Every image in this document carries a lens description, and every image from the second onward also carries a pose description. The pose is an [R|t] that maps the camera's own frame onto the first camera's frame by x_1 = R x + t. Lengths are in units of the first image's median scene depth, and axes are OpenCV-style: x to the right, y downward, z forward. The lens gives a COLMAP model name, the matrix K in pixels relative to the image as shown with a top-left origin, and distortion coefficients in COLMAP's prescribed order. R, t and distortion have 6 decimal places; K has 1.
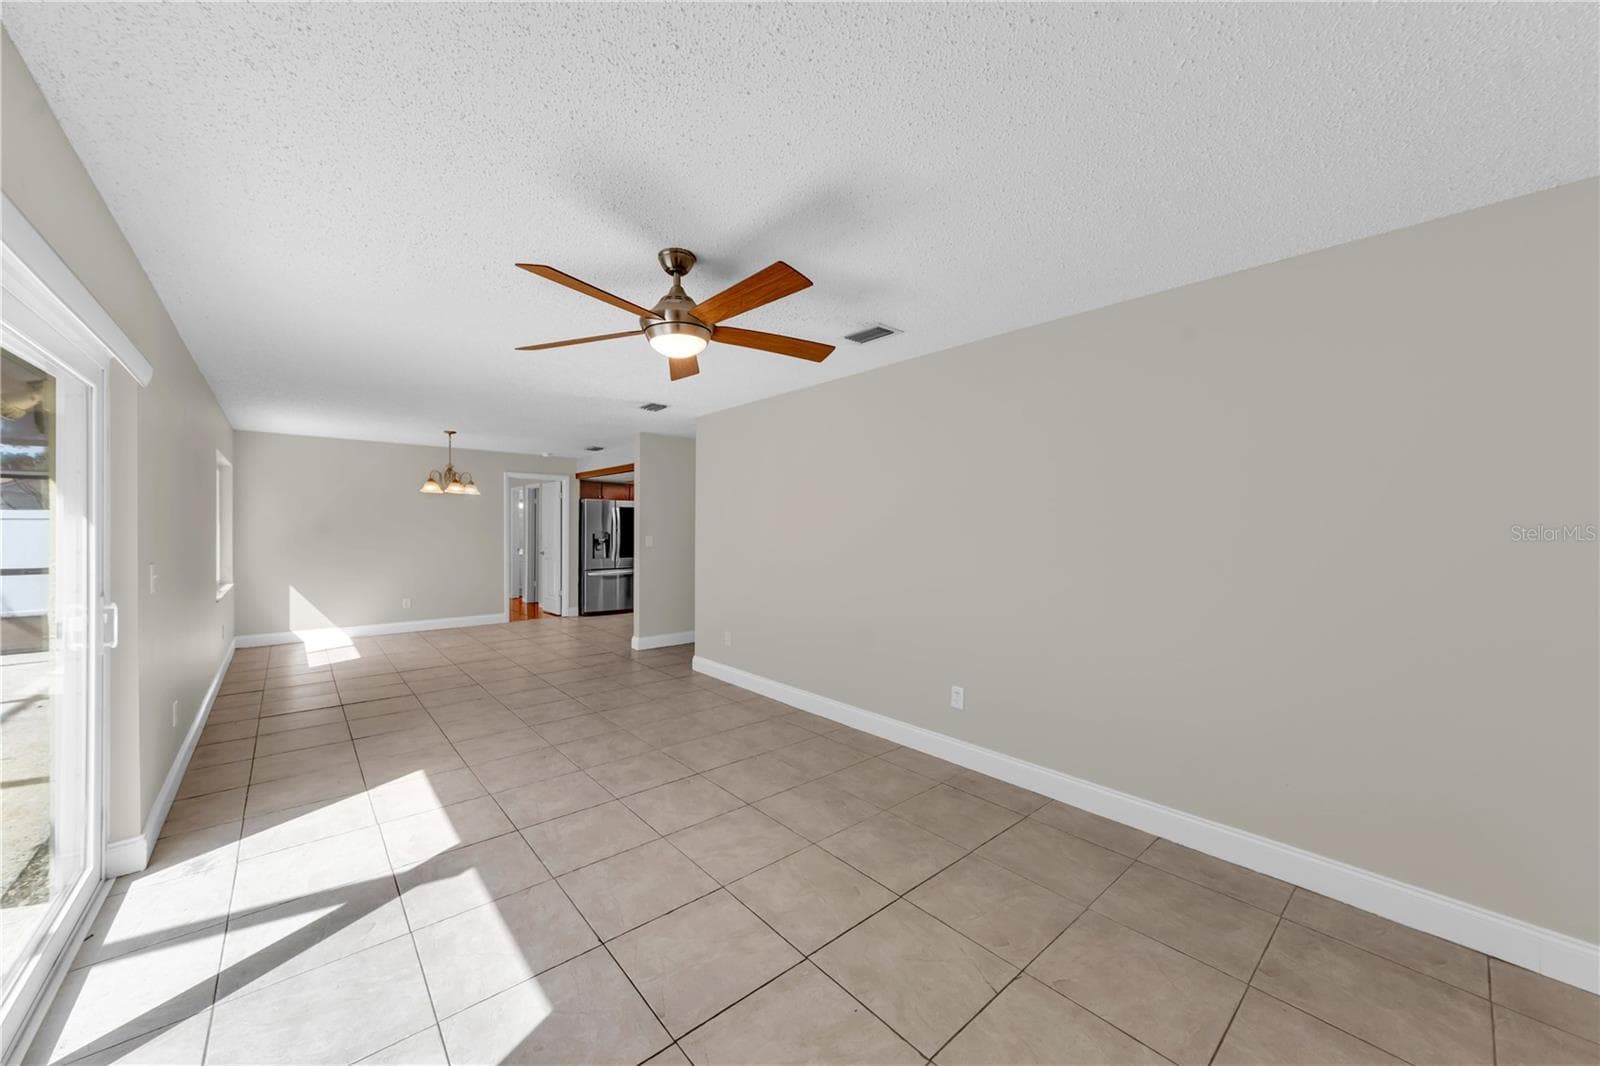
lens RADIAL K [[583.6, 0, 780.6], [0, 583.6, 531.5], [0, 0, 1]] dist [0.000416, -0.000245]
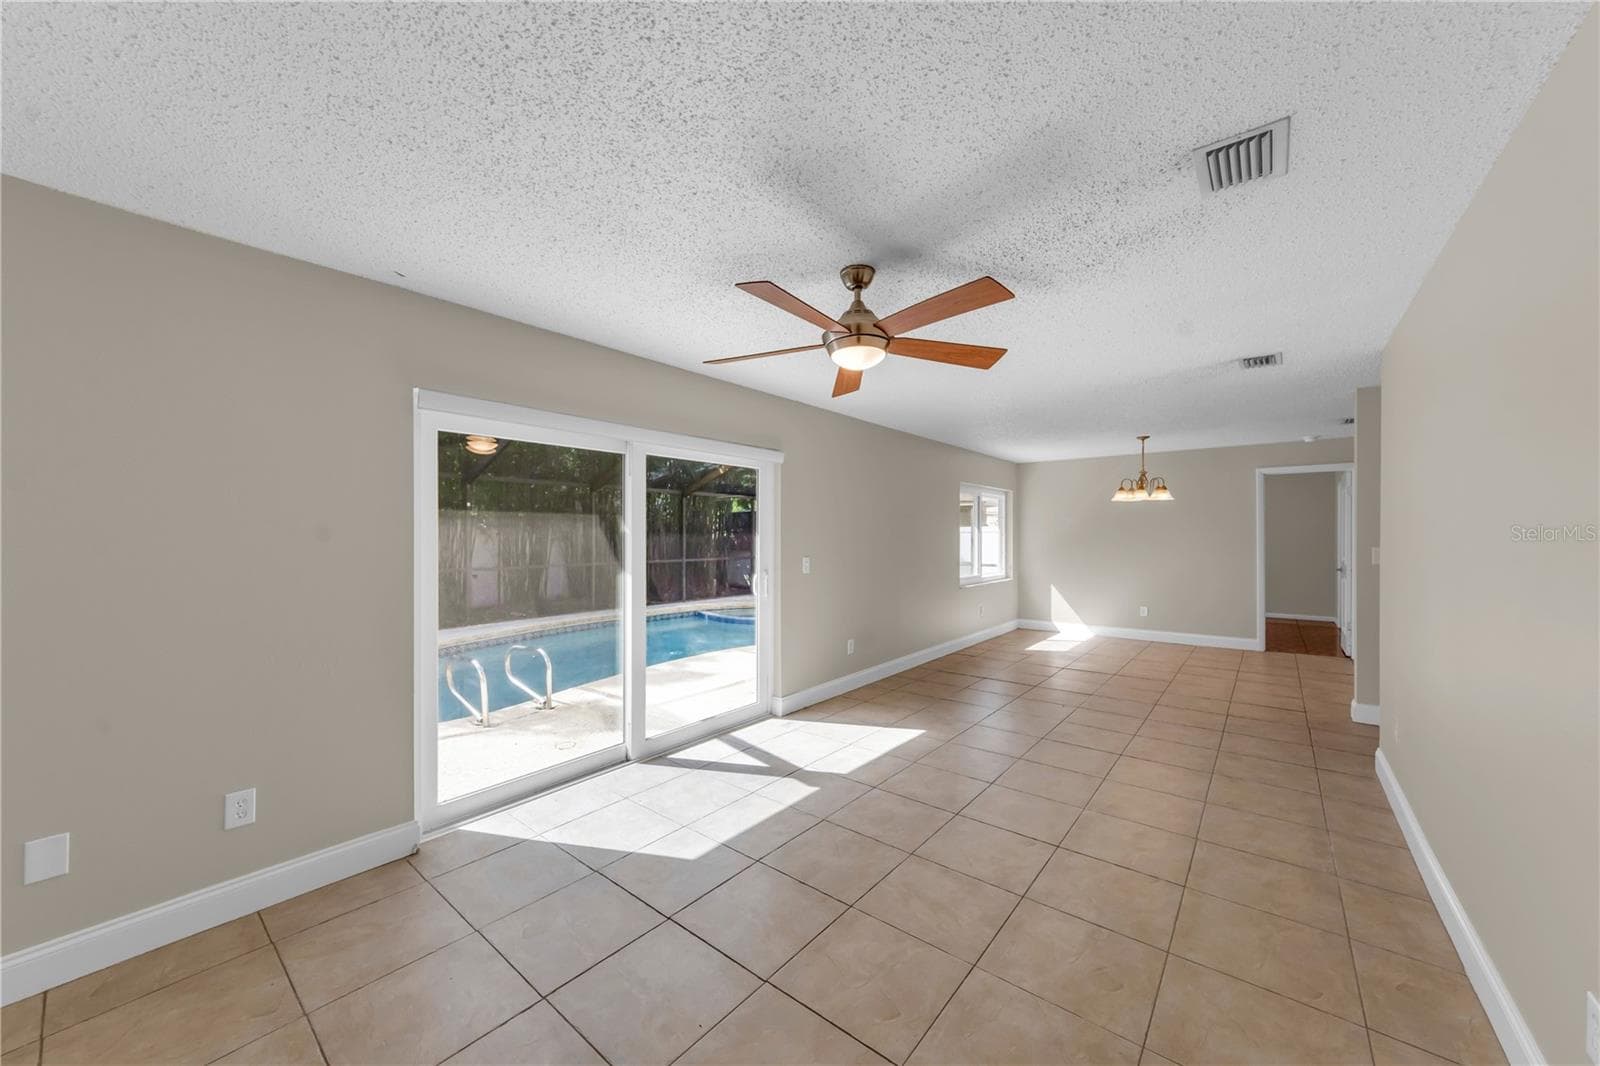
lens RADIAL K [[583.6, 0, 780.6], [0, 583.6, 531.5], [0, 0, 1]] dist [0.000416, -0.000245]
pose [[0.166359, -0.012171, -0.985990, 0.630878], [-0.002114, 0.999917, -0.012699, -0.001415], [0.986063, 0.004197, 0.166319, 0.536638]]
